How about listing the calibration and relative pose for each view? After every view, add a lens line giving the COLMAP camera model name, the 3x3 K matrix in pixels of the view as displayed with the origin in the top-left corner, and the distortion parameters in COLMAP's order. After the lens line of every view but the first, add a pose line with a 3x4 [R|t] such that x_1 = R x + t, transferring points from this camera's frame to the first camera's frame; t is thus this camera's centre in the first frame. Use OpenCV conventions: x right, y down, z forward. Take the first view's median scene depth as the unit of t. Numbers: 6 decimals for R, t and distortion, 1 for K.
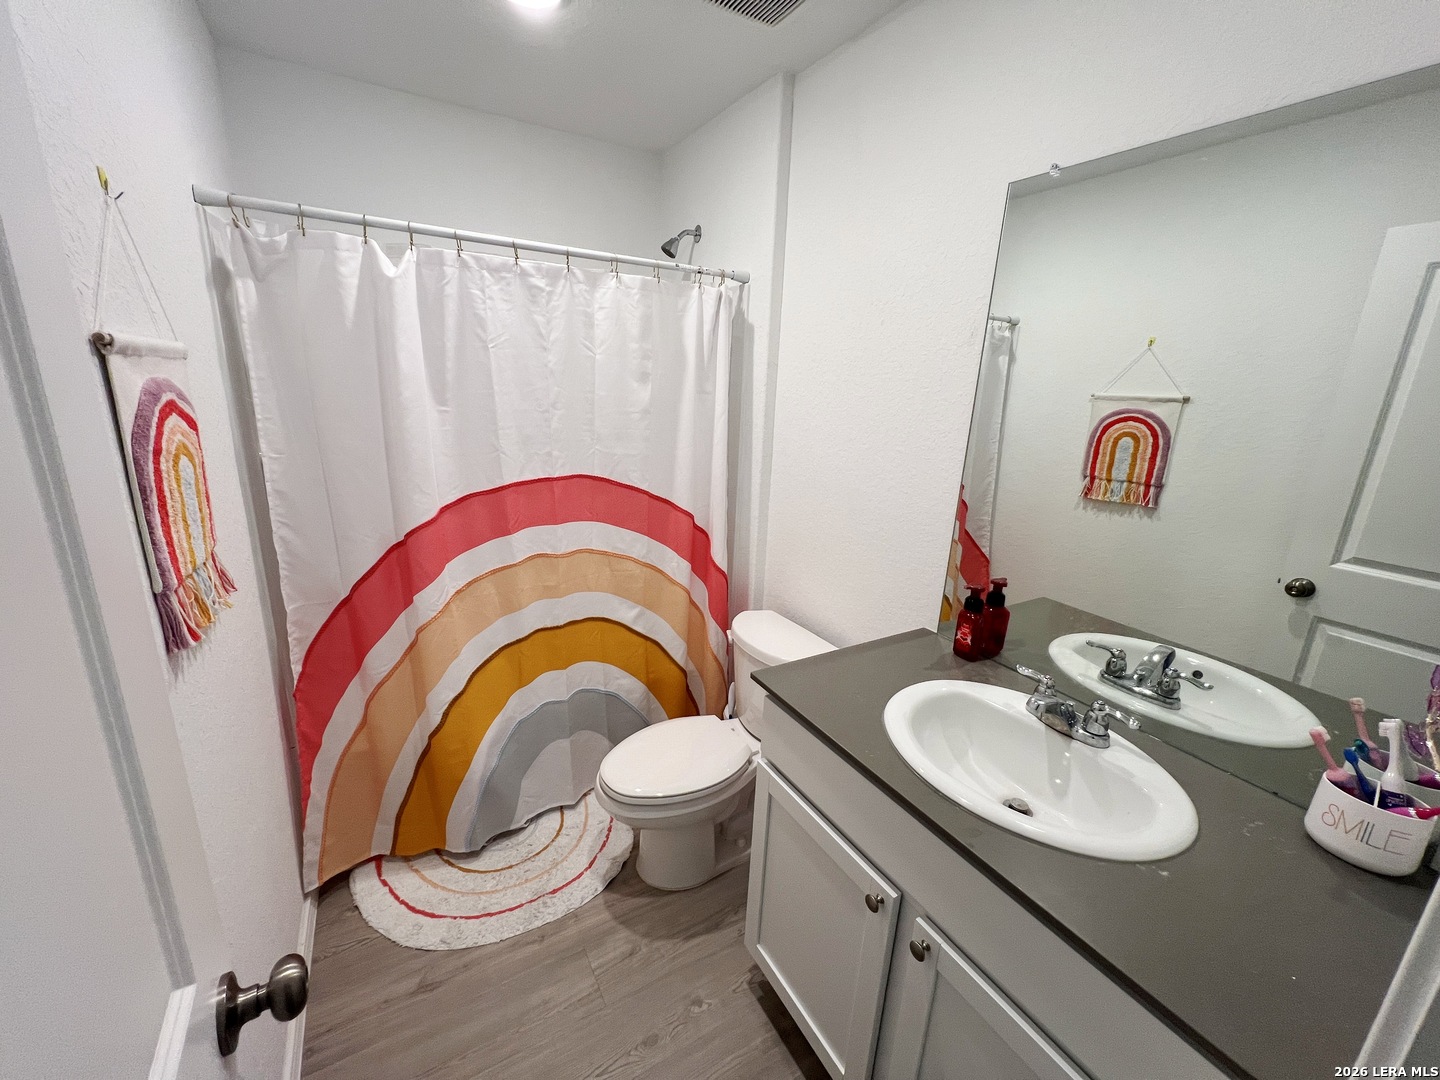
lens RADIAL K [[577.2, 0, 720.1], [0, 577.2, 534.8], [0, 0, 1]] dist [0.001149, -0.000353]
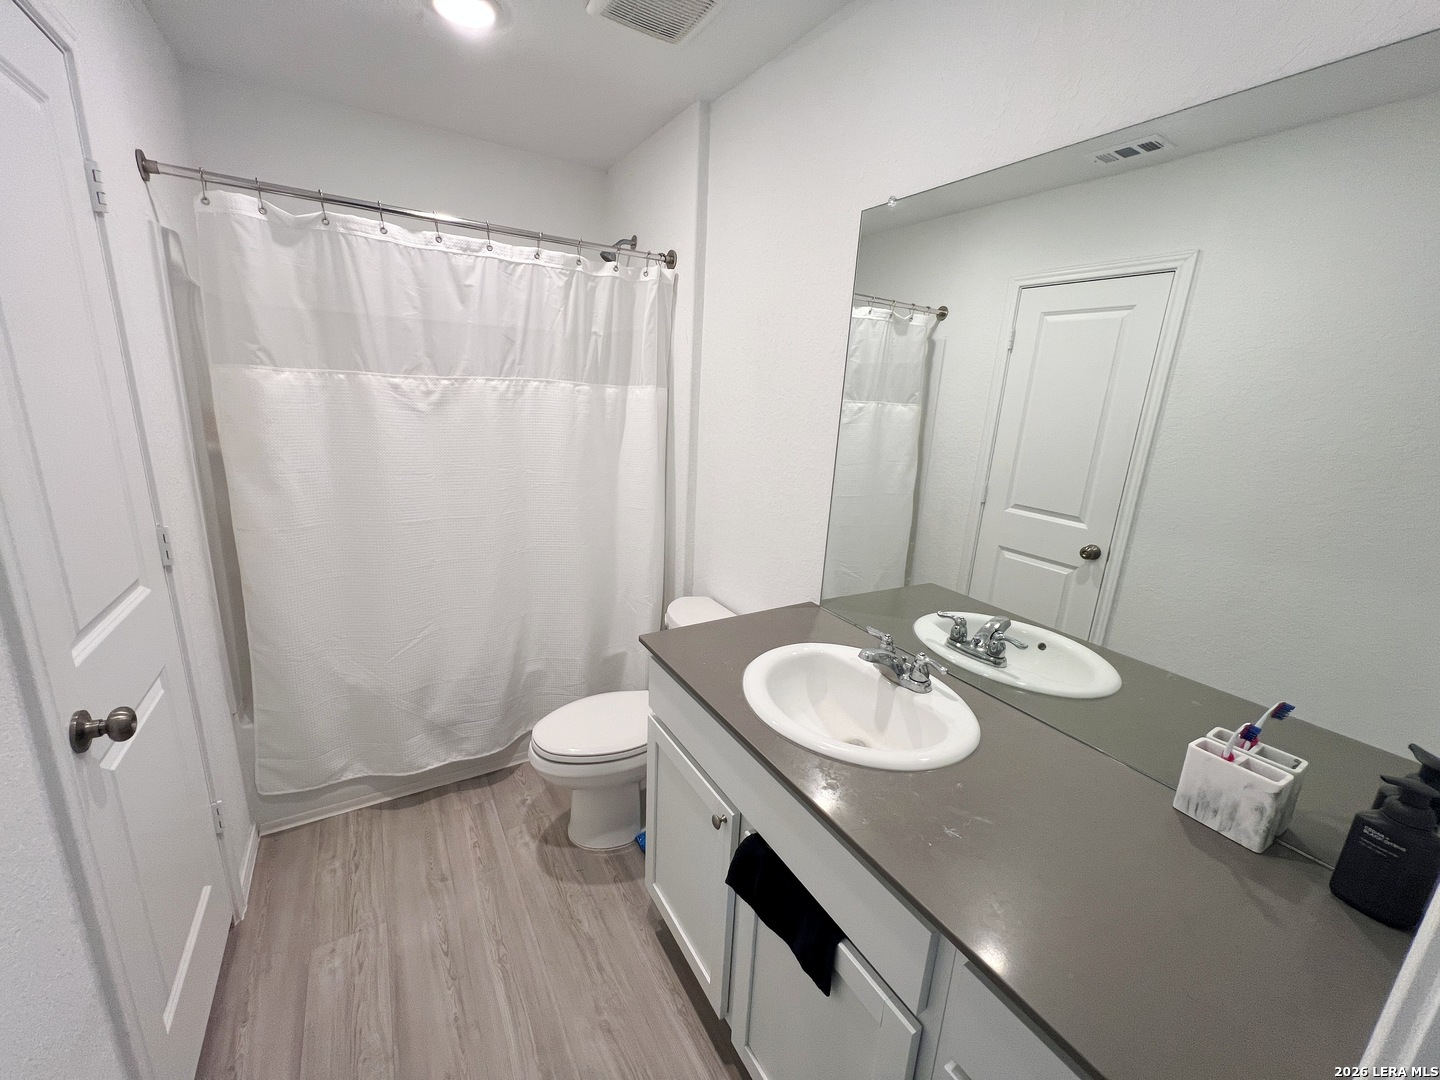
lens RADIAL K [[576.7, 0, 720.8], [0, 576.7, 537.9], [0, 0, 1]] dist [-0.000067, -0.000250]
pose [[0.998186, 0.018498, 0.057292, 0.154469], [-0.017732, 0.999747, -0.013841, 0.067466], [-0.057533, 0.012800, 0.998262, -0.127704]]
